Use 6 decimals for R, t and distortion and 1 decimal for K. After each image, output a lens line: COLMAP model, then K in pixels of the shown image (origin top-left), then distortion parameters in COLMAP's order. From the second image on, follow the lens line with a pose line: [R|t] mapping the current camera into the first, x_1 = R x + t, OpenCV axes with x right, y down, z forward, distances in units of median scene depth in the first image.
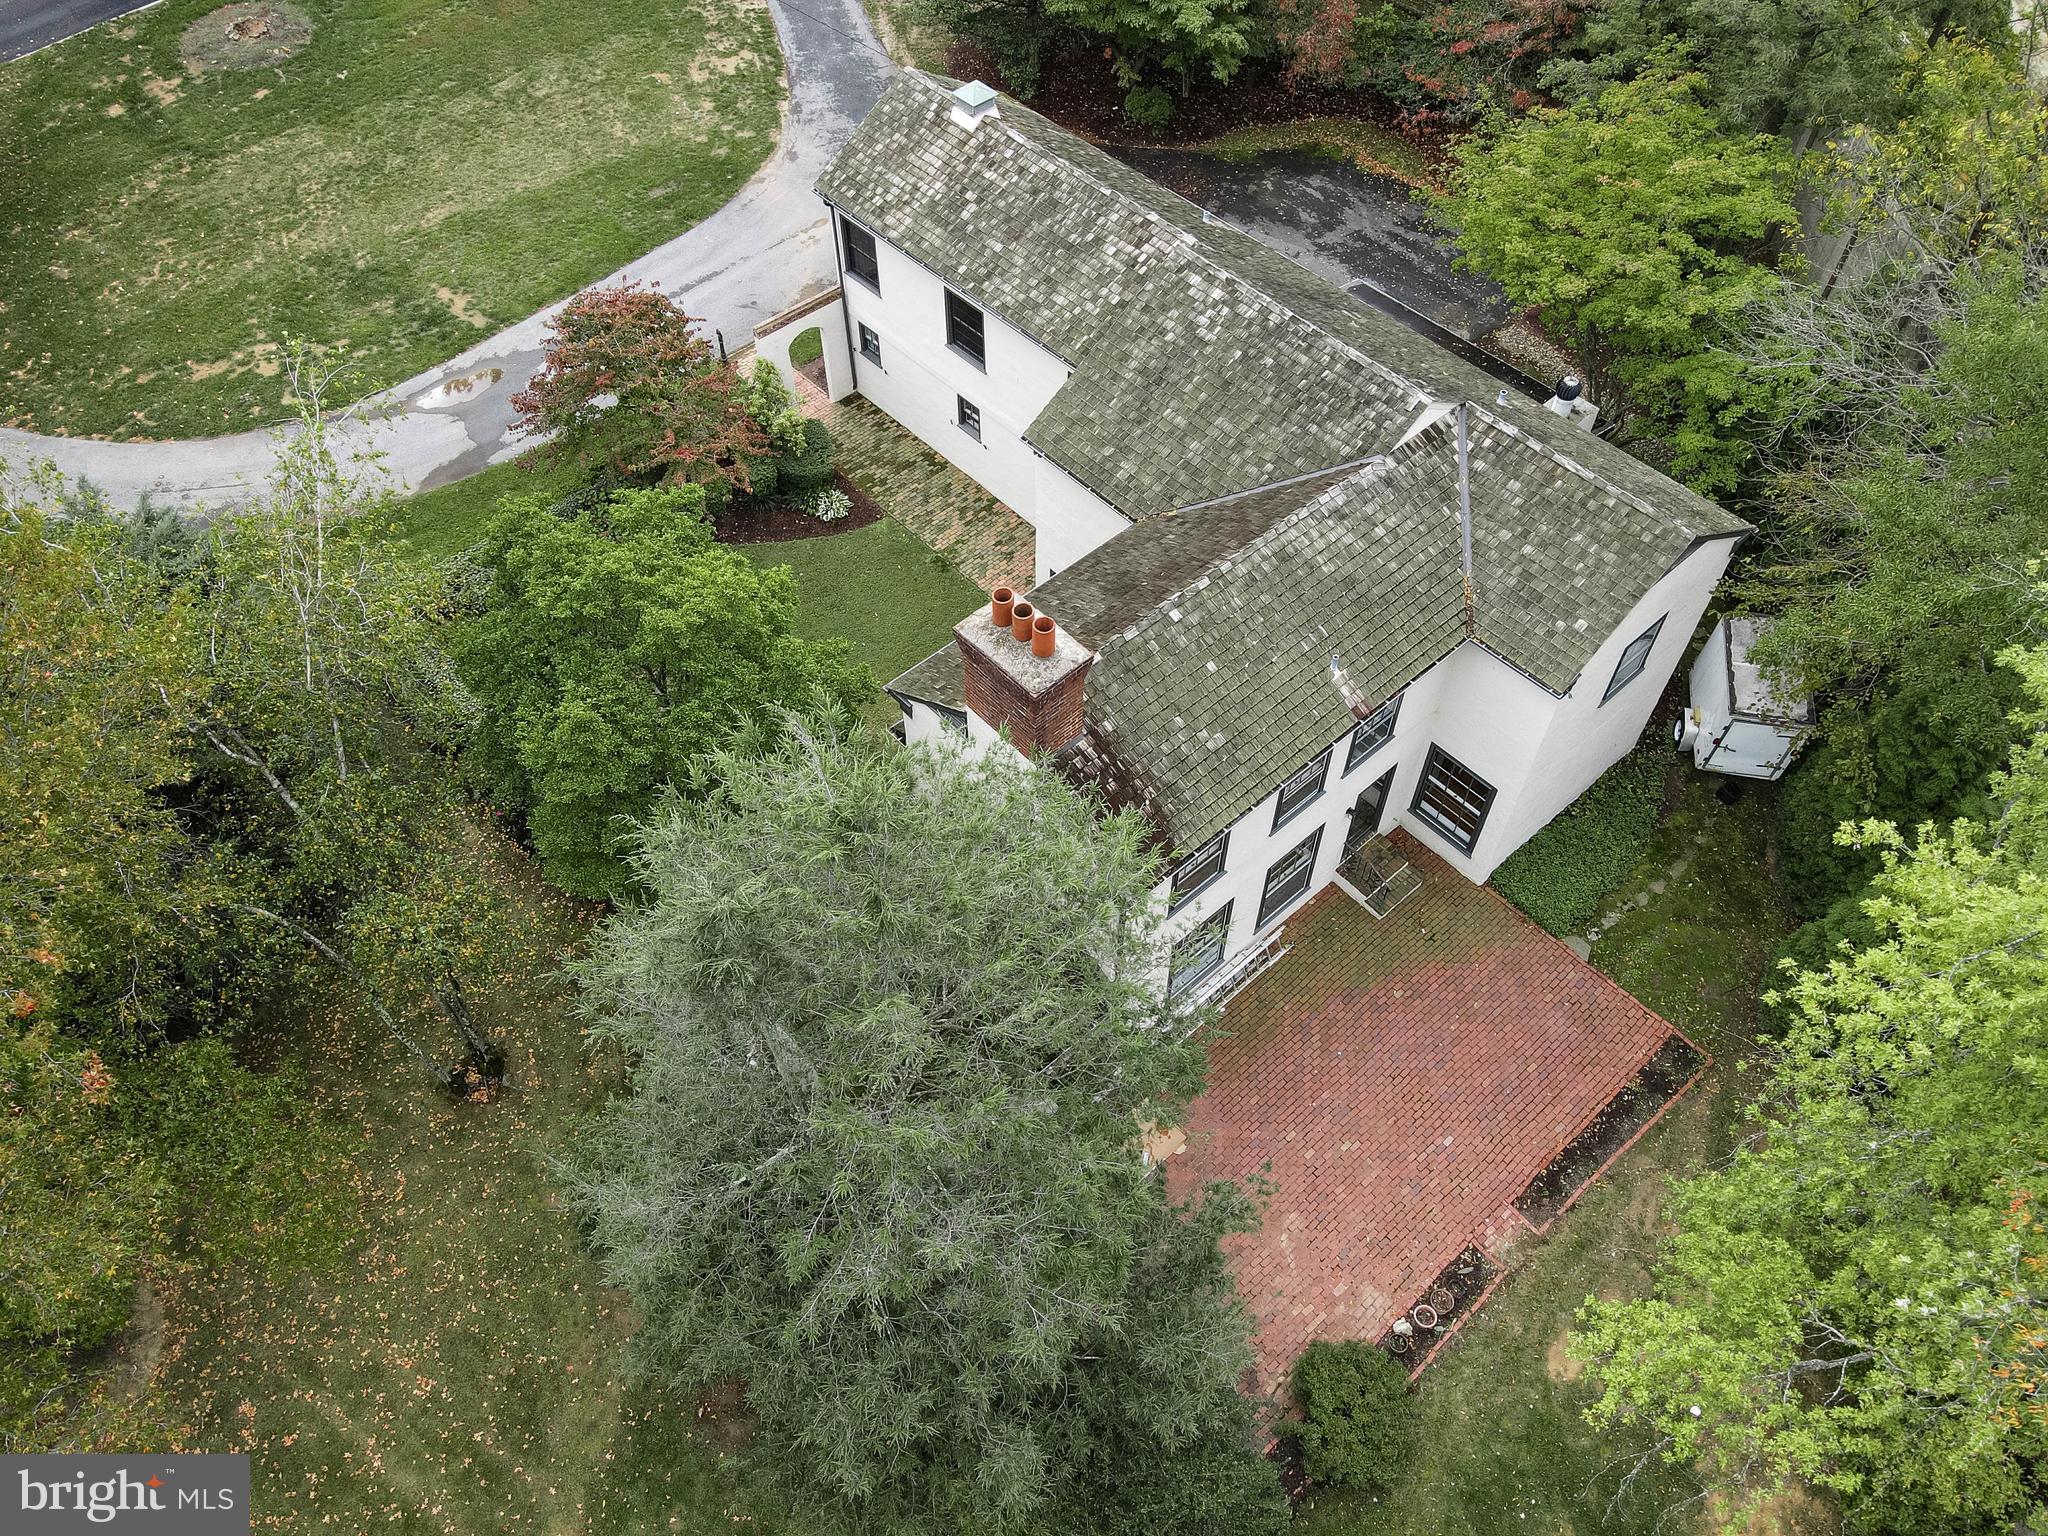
lens RADIAL K [[1508.7, 0, 1006.7], [0, 1508.7, 764.8], [0, 0, 1]] dist [-0.003981, 0.039770]
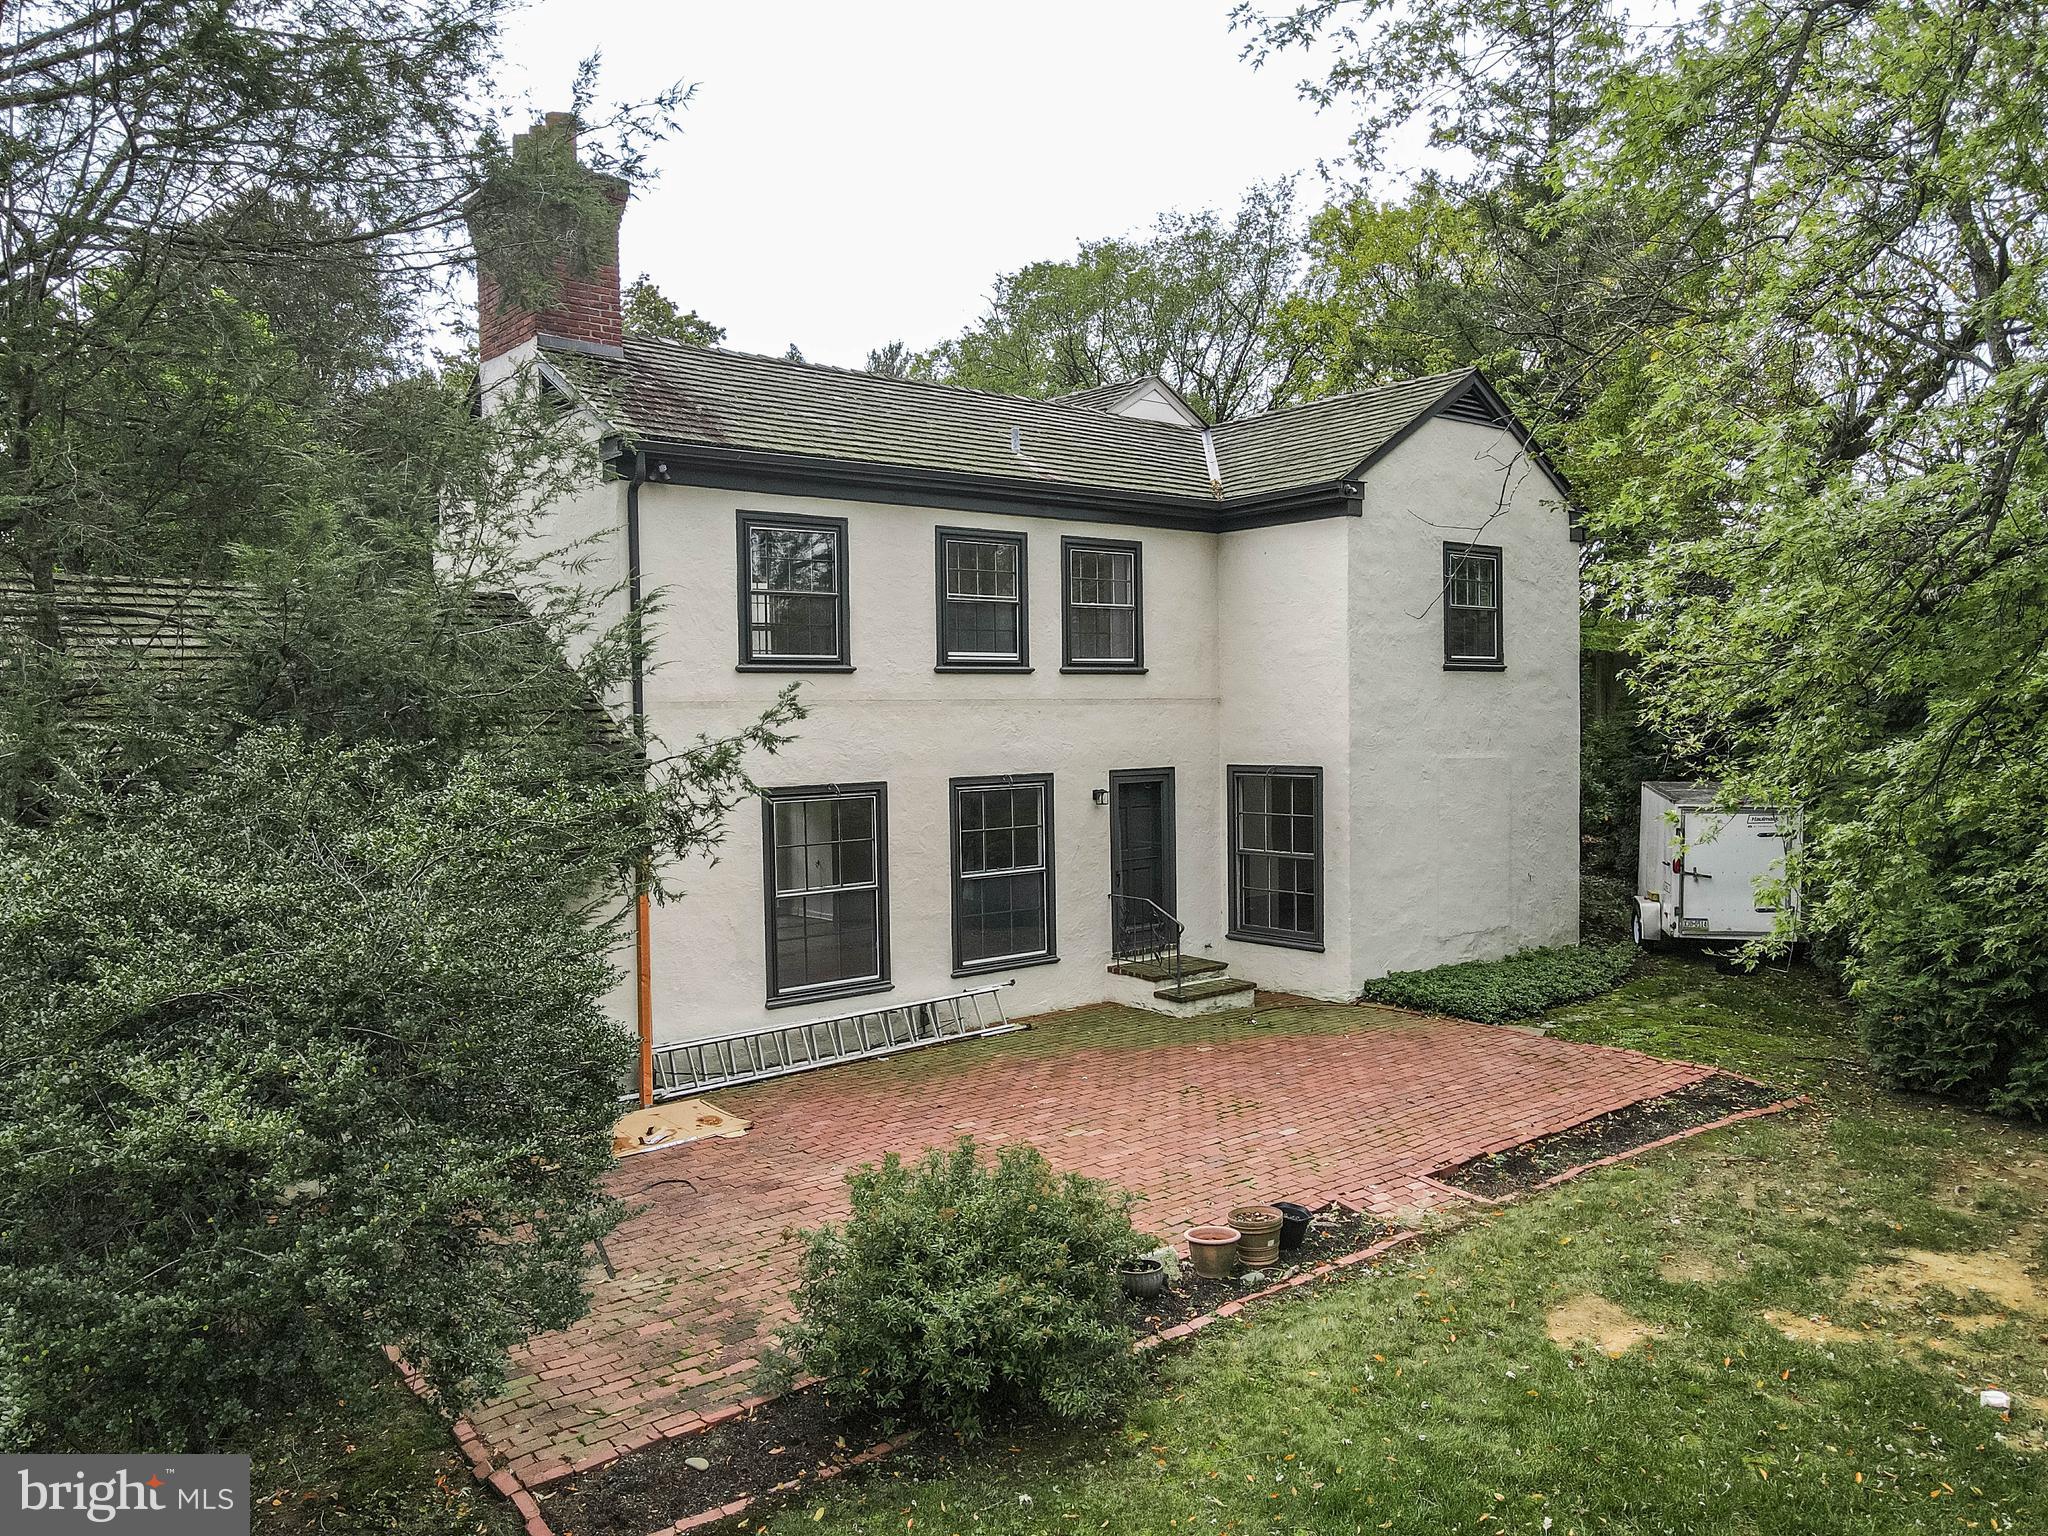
lens RADIAL K [[1508.7, 0, 1006.7], [0, 1508.7, 764.8], [0, 0, 1]] dist [-0.003981, 0.039770]
pose [[0.999438, 0.003209, -0.033365, 0.197211], [-0.027864, 0.632822, -0.773796, 0.496678], [0.018631, 0.774291, 0.632555, 0.544887]]
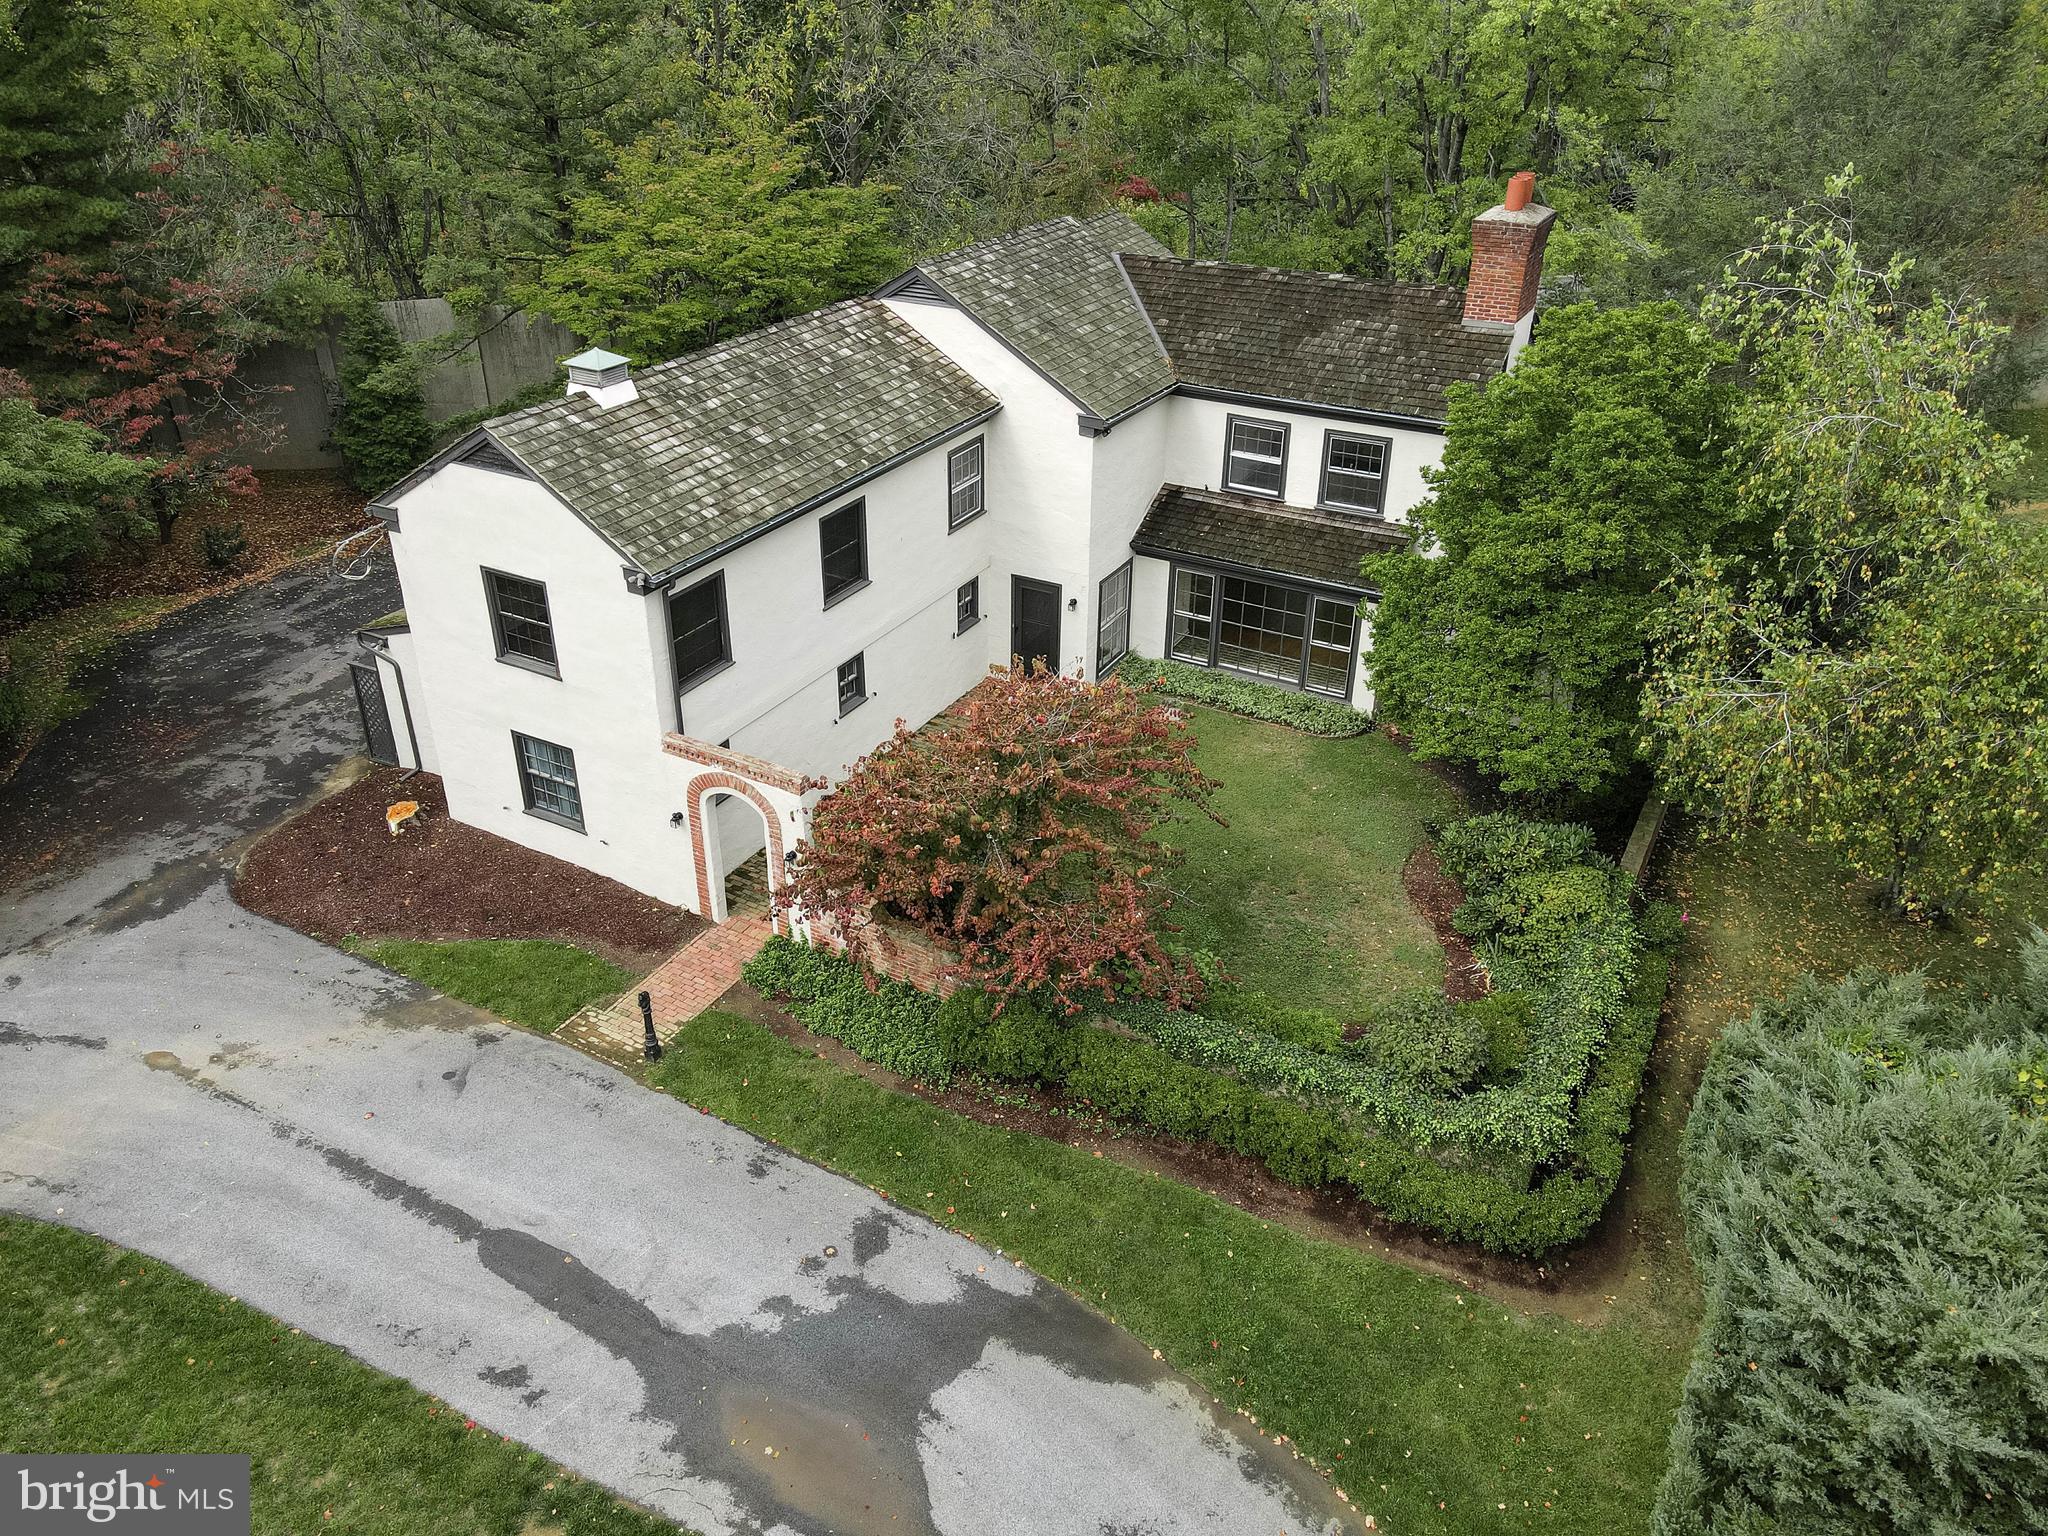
lens RADIAL K [[1508.7, 0, 1006.7], [0, 1508.7, 764.8], [0, 0, 1]] dist [-0.003981, 0.039770]
pose [[-0.326931, -0.448281, 0.831961, -0.828061], [0.755062, 0.405510, 0.515212, -0.647262], [-0.568328, 0.796621, 0.205906, 0.989984]]
